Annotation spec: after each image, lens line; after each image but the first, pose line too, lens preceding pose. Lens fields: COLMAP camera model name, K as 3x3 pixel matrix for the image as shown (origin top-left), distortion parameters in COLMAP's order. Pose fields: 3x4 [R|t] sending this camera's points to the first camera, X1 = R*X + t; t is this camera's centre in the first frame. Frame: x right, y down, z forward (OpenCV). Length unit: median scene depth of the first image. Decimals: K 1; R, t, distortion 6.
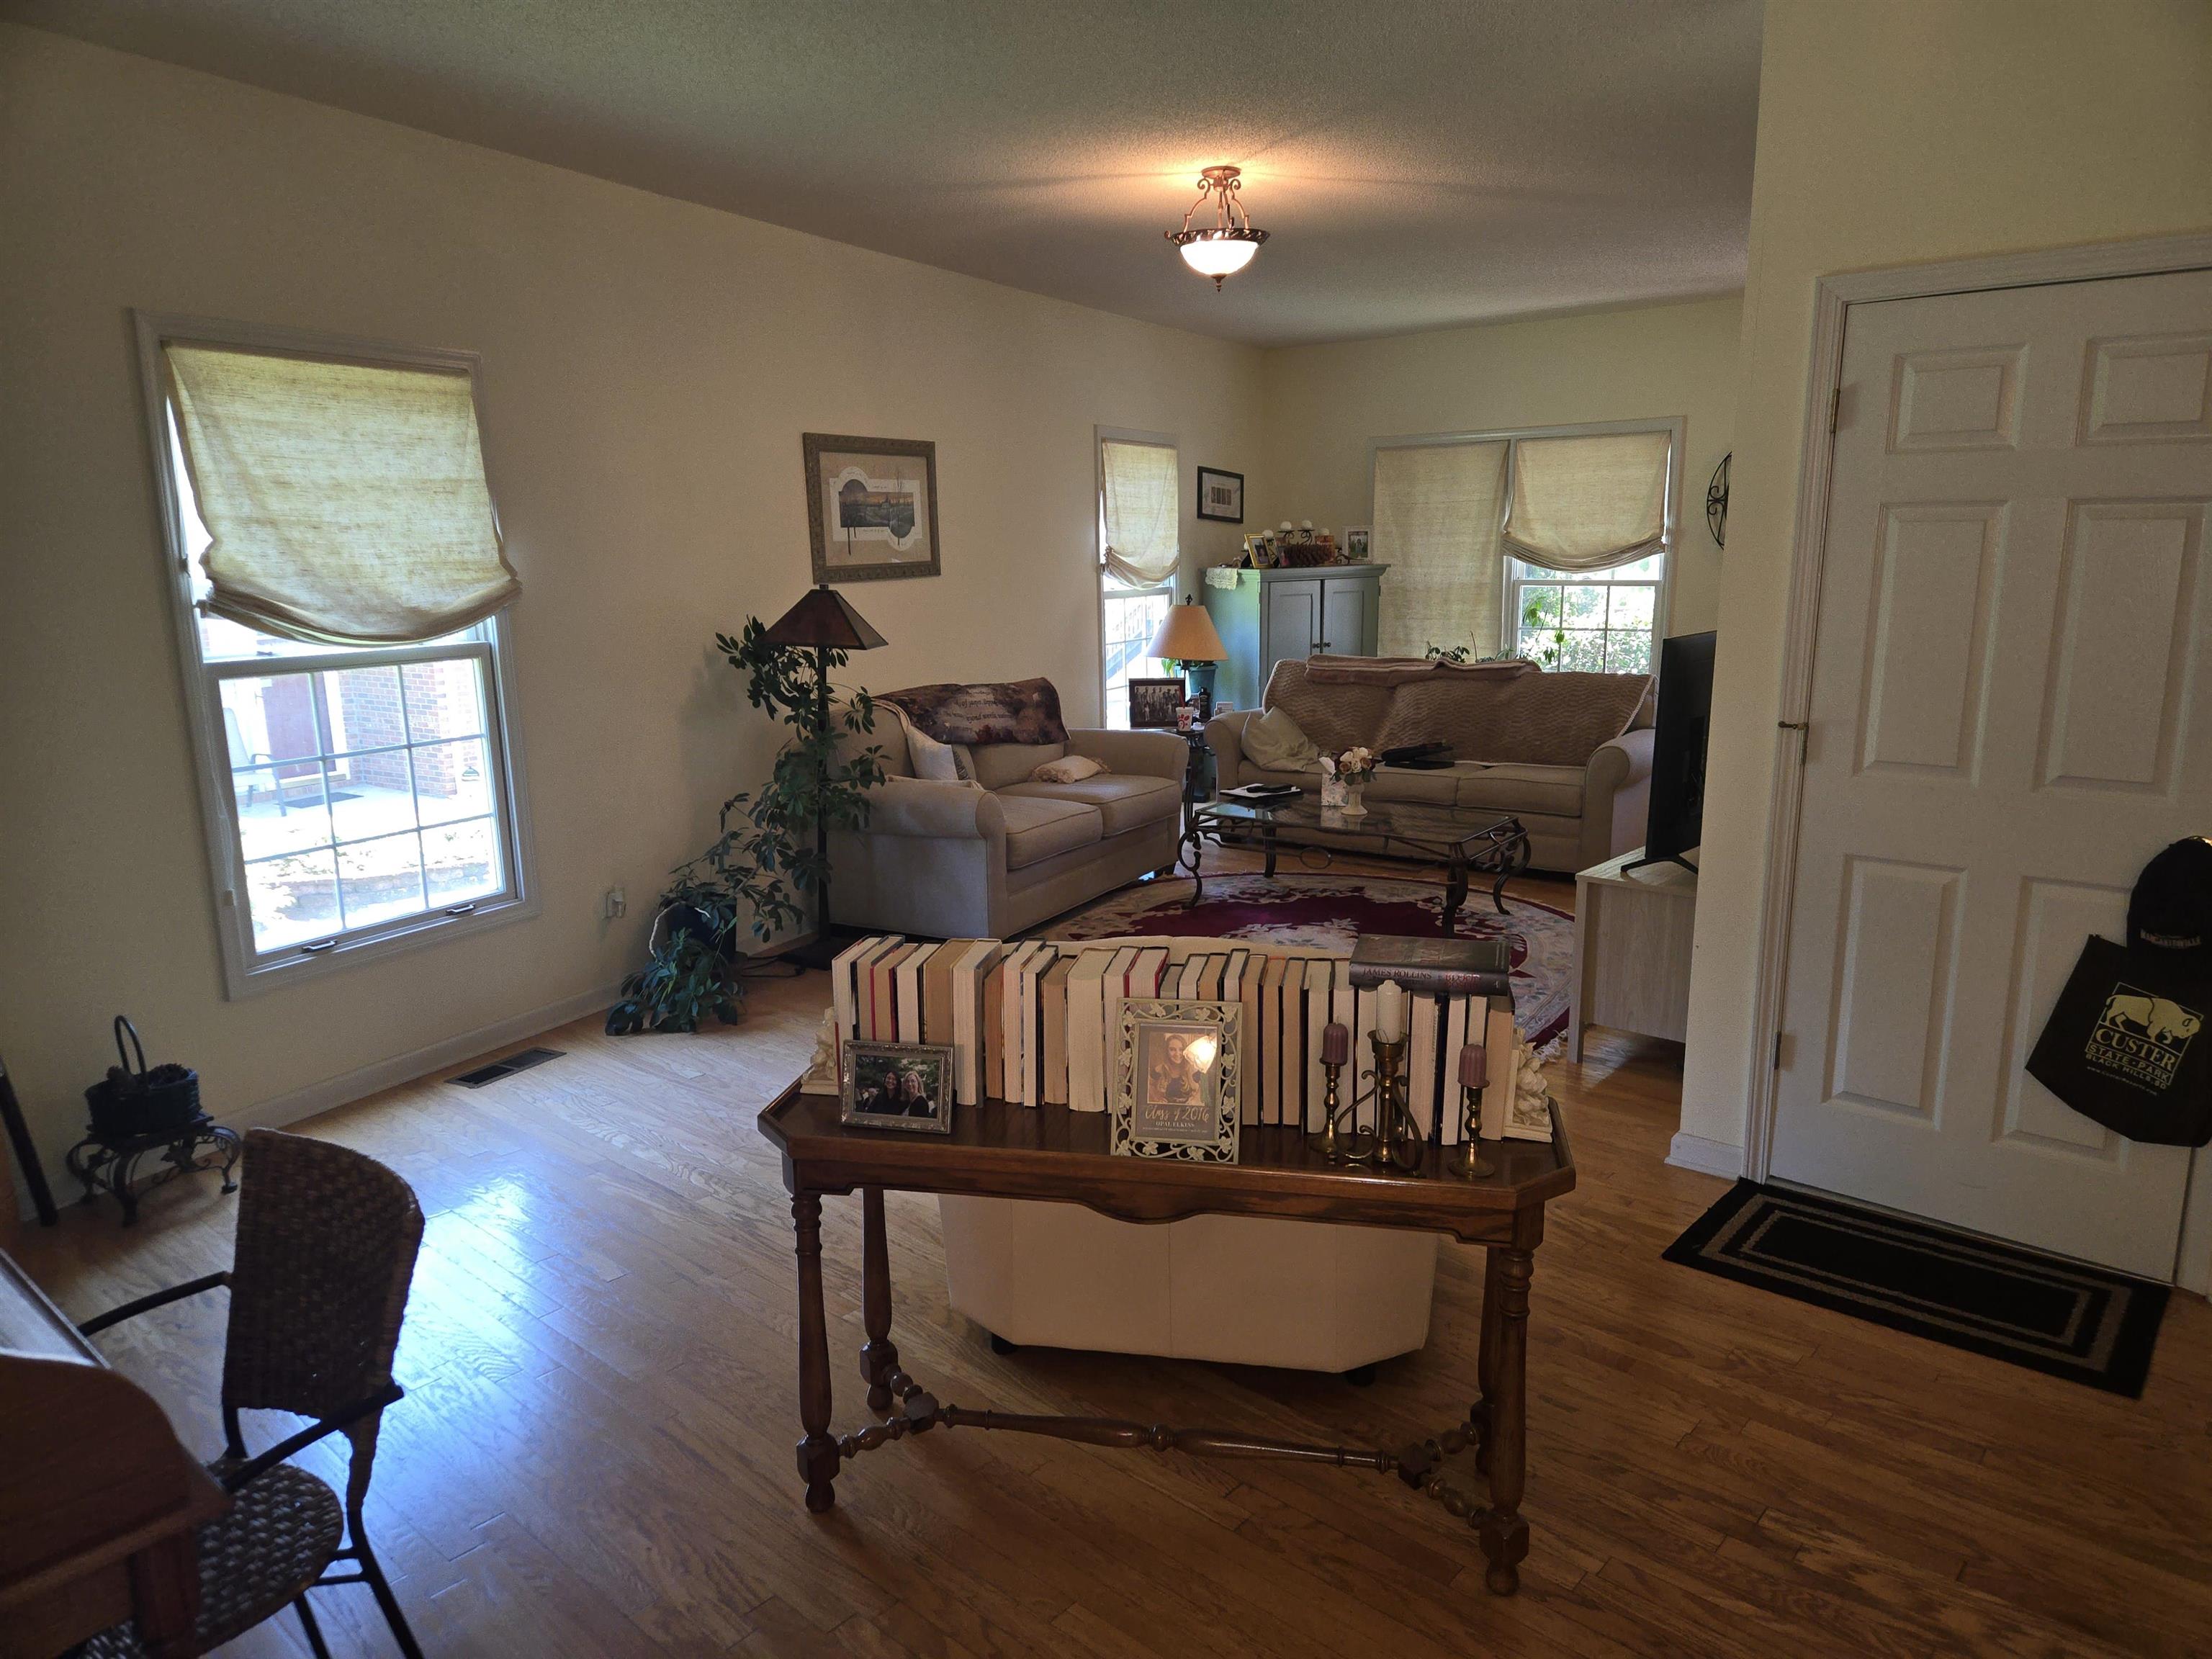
lens RADIAL K [[1463.7, 0, 1108.8], [0, 1463.7, 852.1], [0, 0, 1]] dist [0.076783, -0.070908]
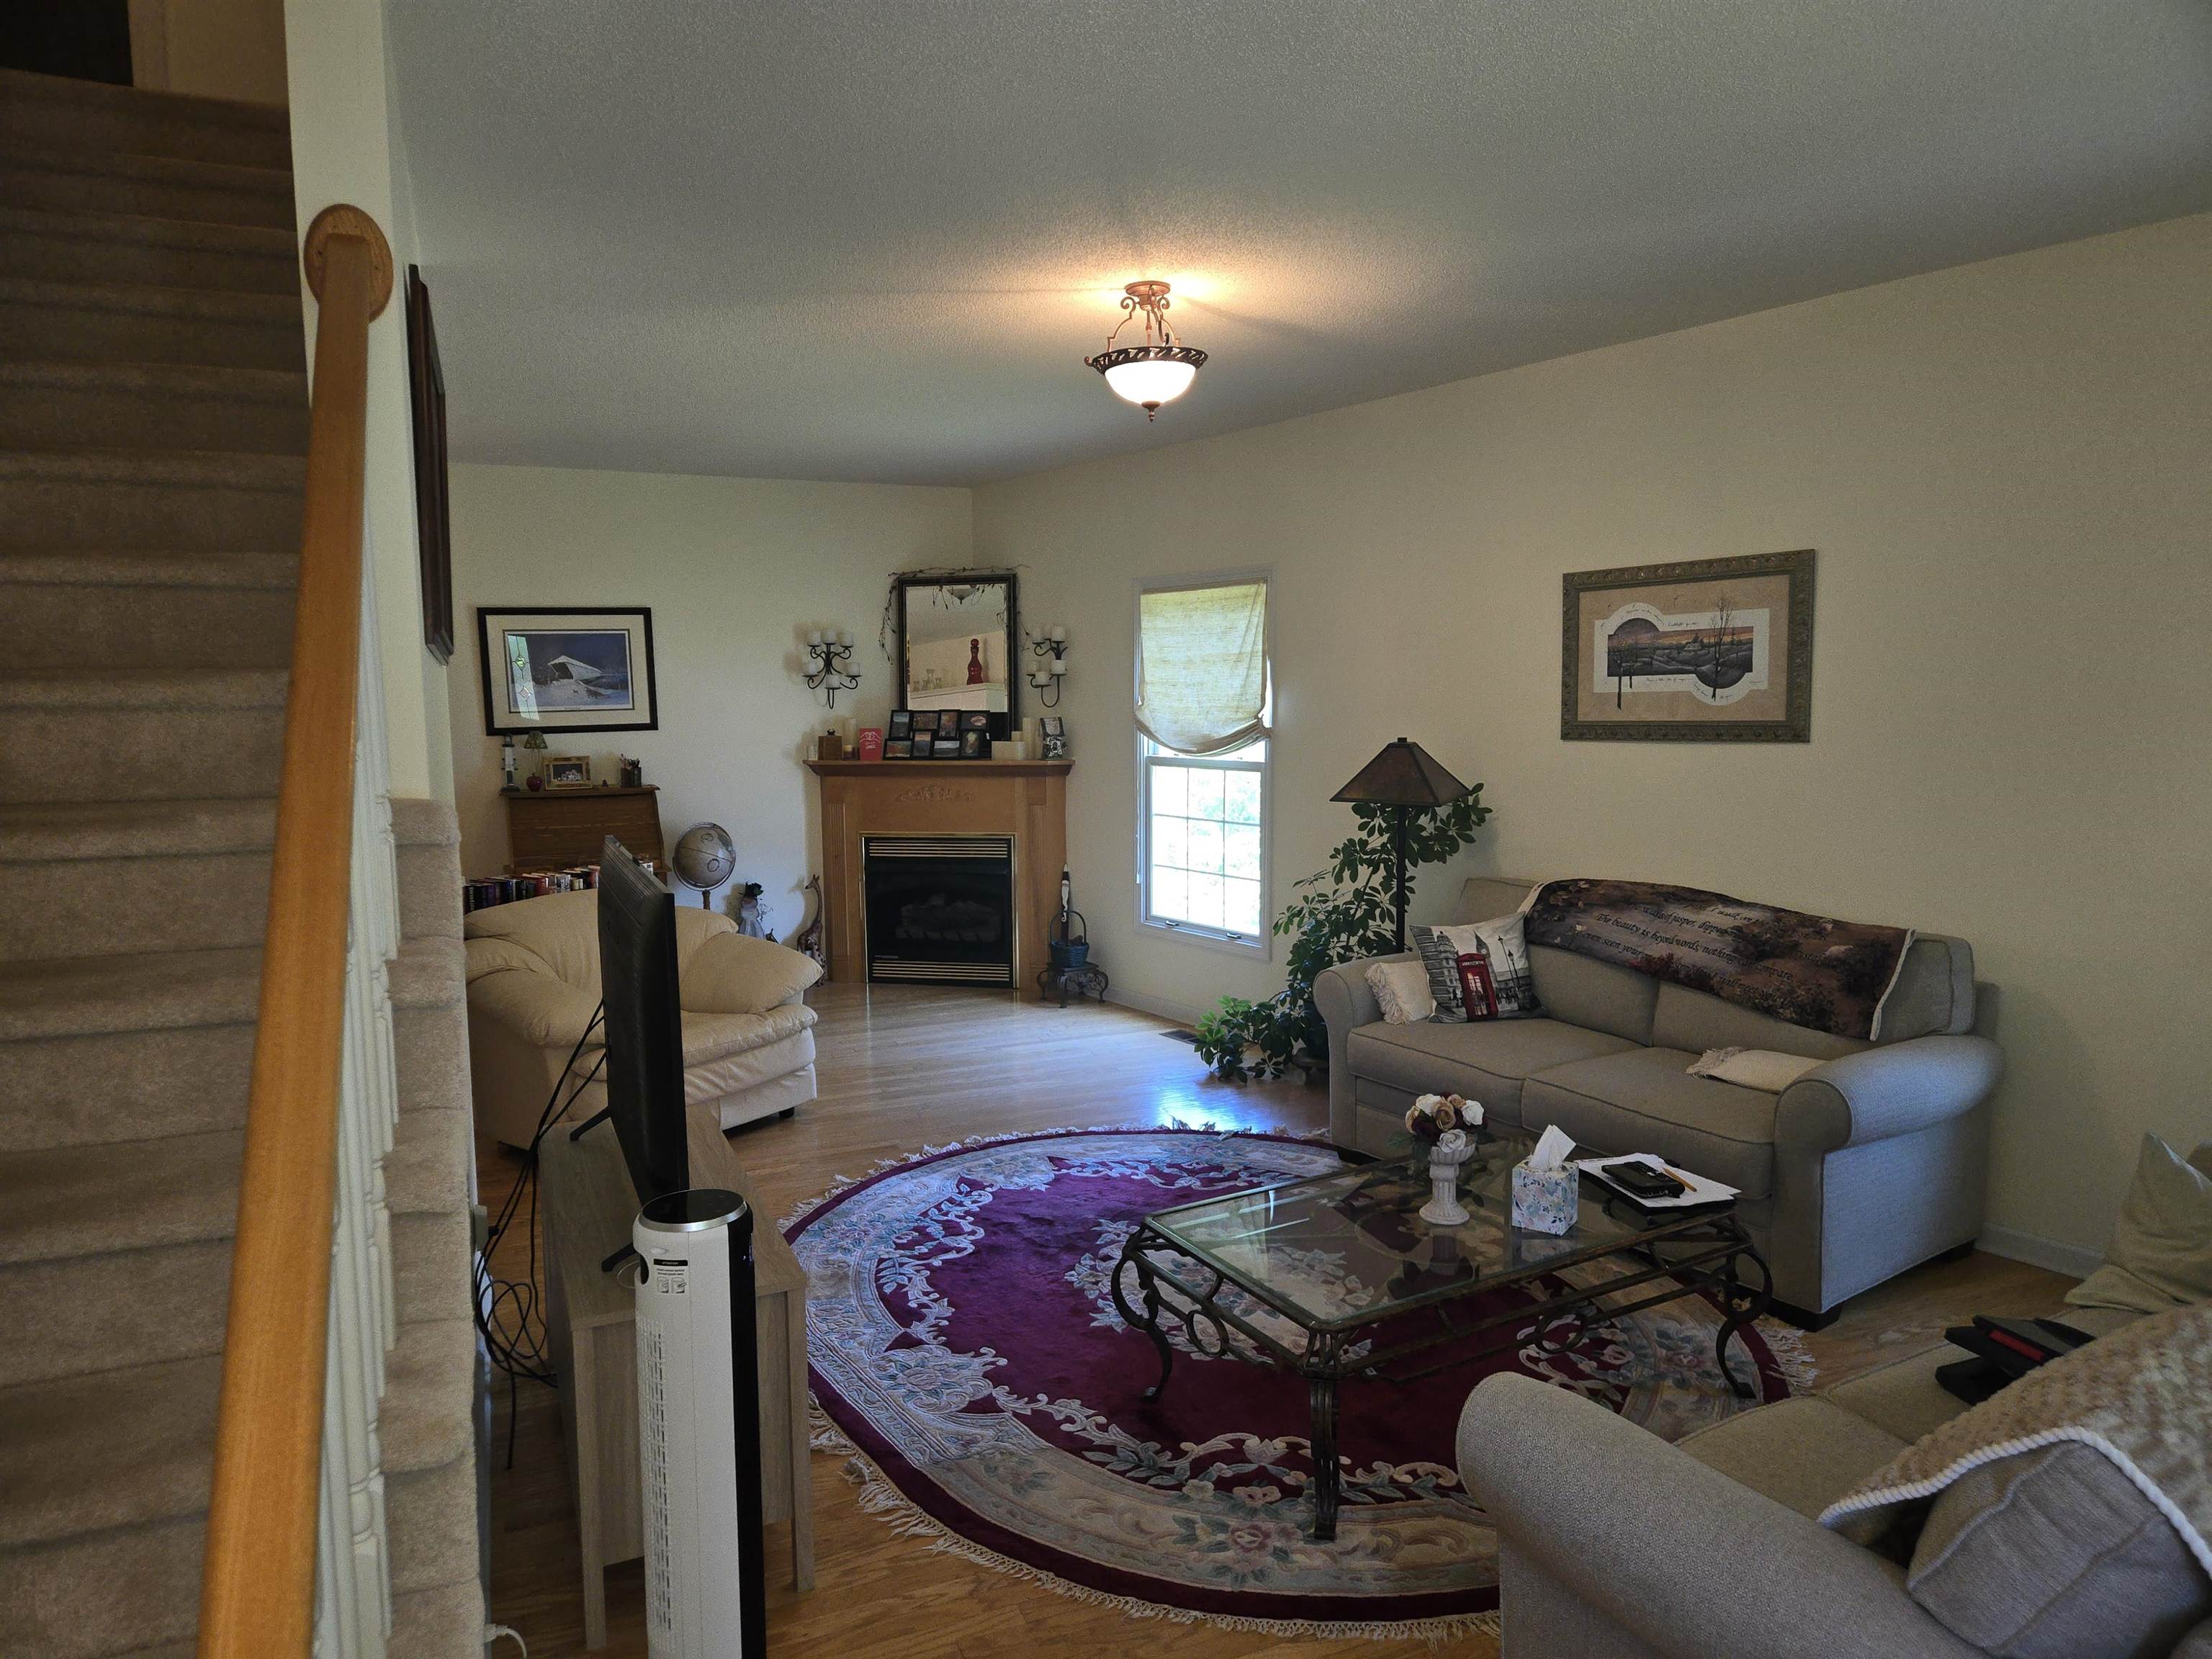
lens RADIAL K [[1463.7, 0, 1108.8], [0, 1463.7, 852.1], [0, 0, 1]] dist [0.076783, -0.070908]
pose [[-0.438046, 0.121095, -0.890759, 0.718172], [-0.169670, 0.961939, 0.214209, -0.261234], [0.882795, 0.244969, -0.400828, 1.132046]]
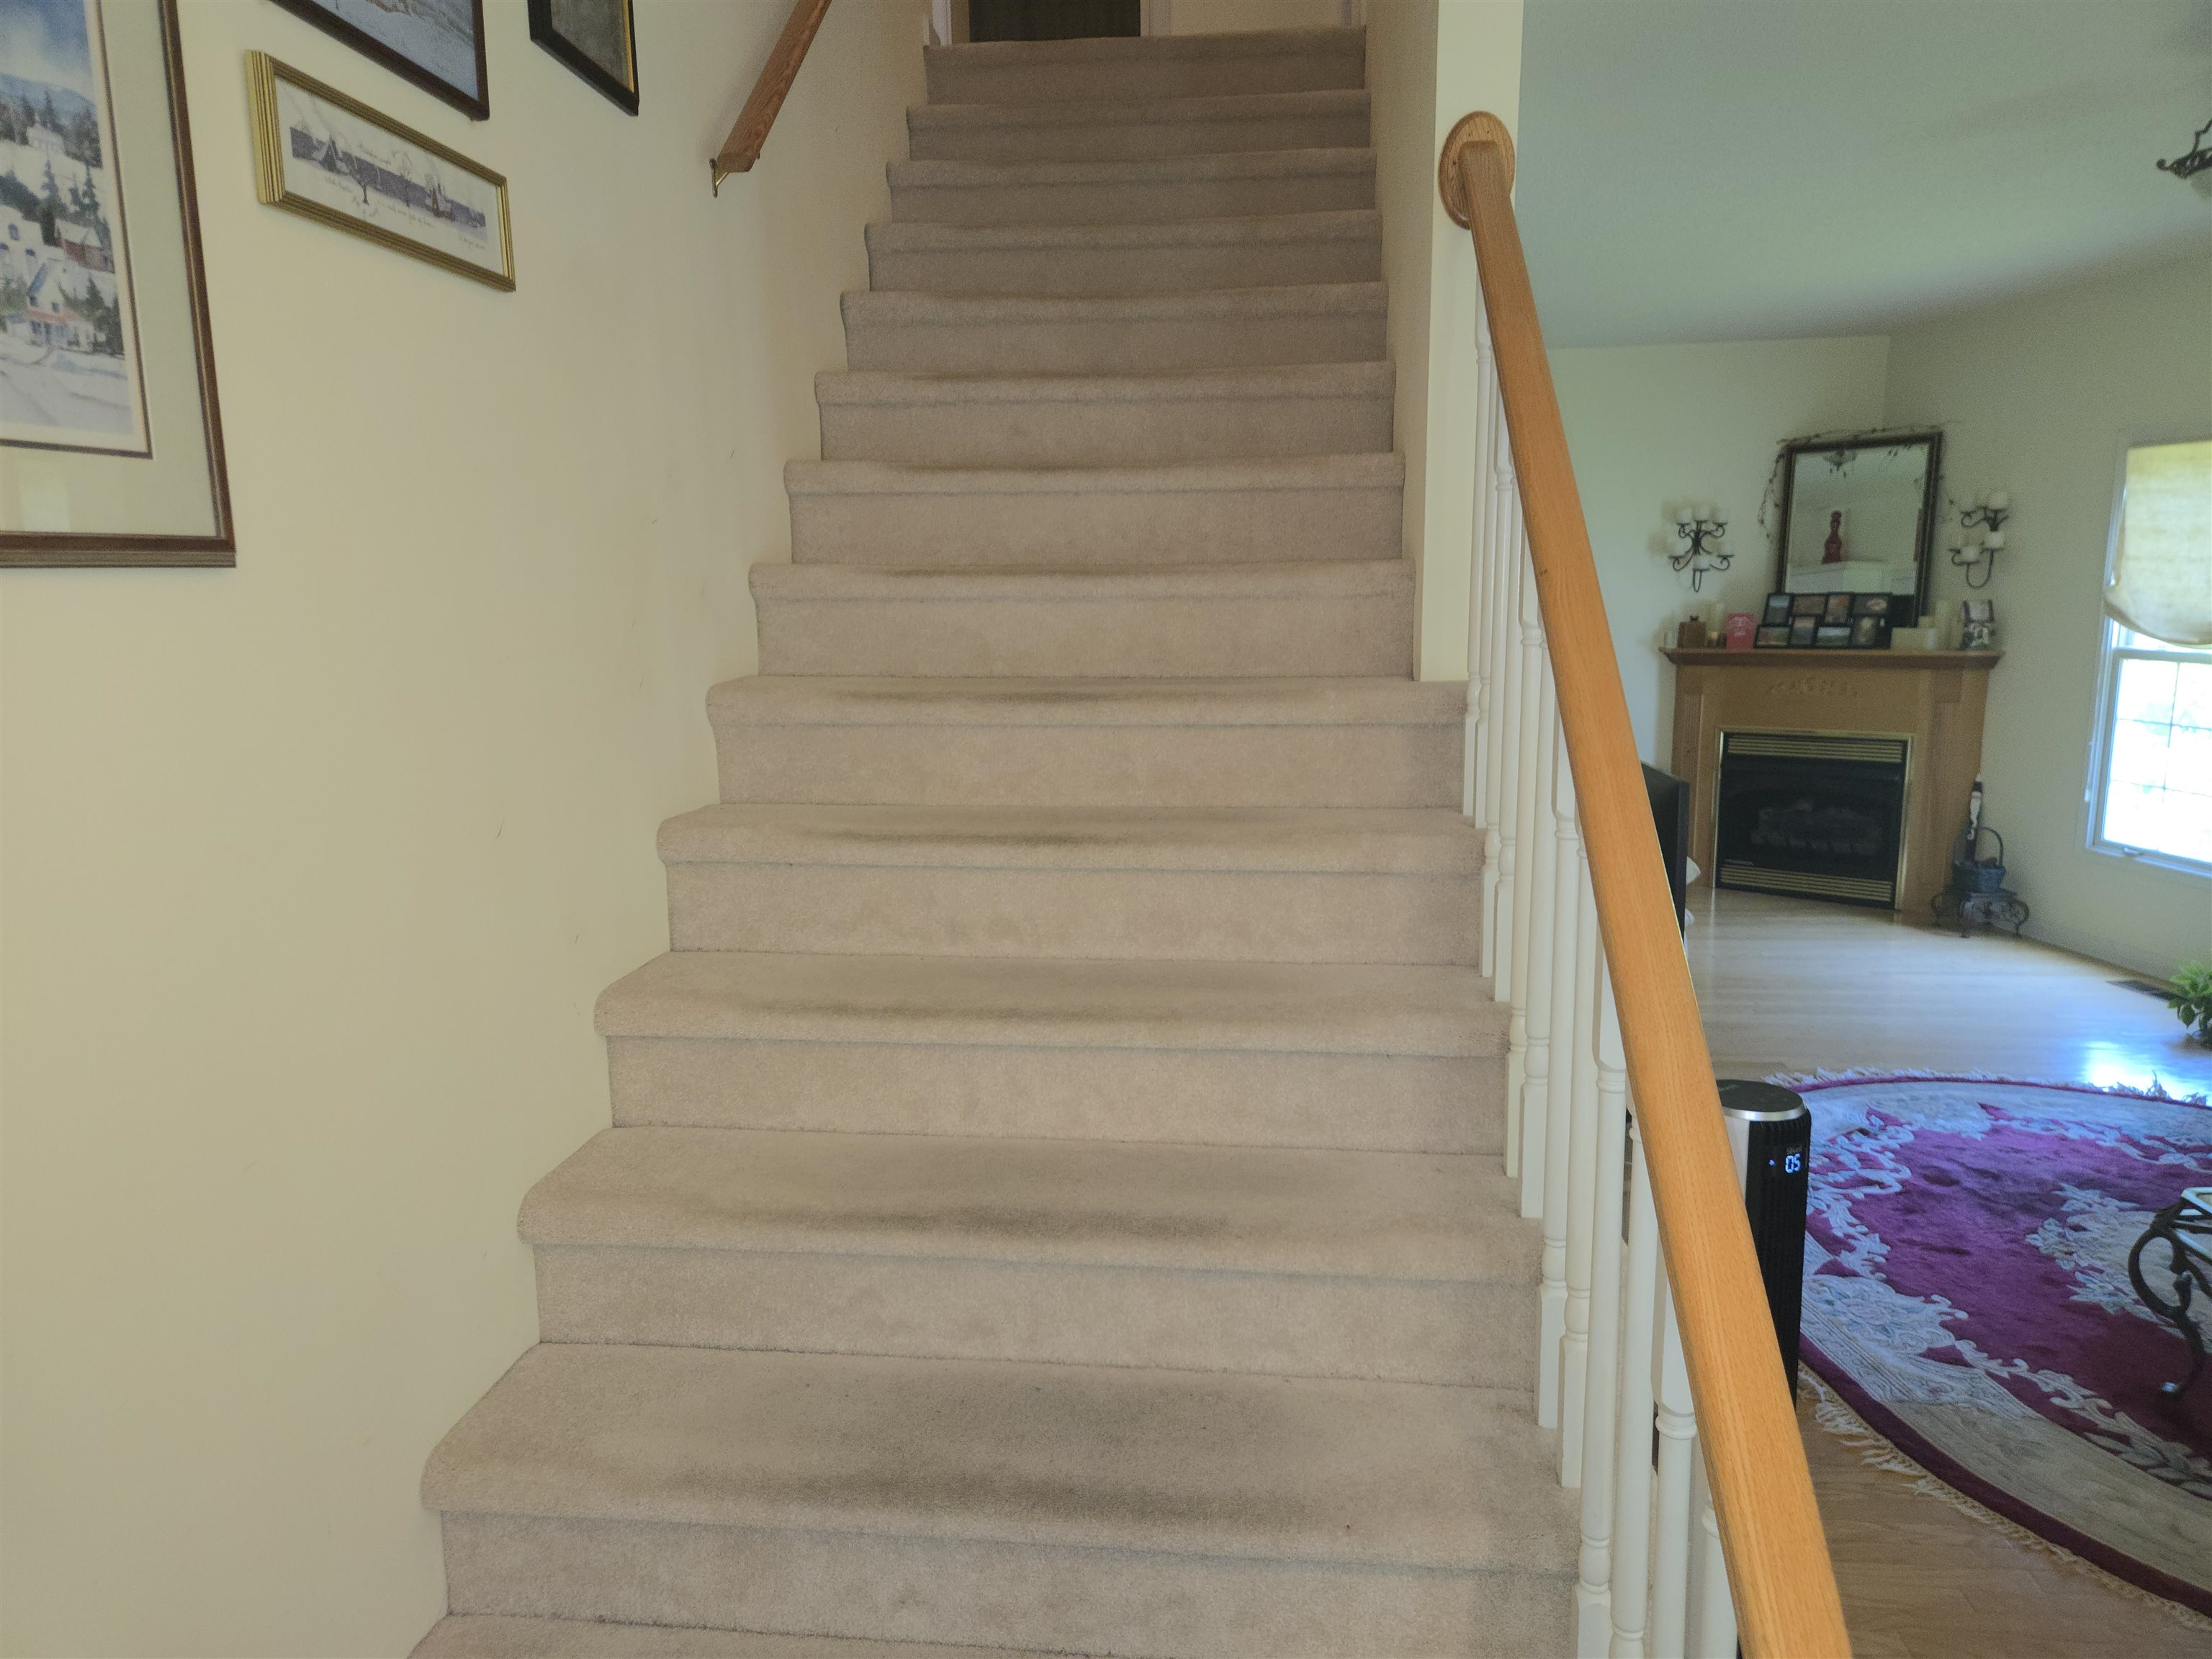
lens RADIAL K [[1479.4, 0, 1104.9], [0, 1479.4, 863.4], [0, 0, 1]] dist [0.072863, -0.071733]
pose [[-0.820483, 0.136008, -0.555256, 0.774498], [-0.088258, 0.929504, 0.358095, -0.254033], [0.564816, 0.342817, -0.750639, 1.087735]]
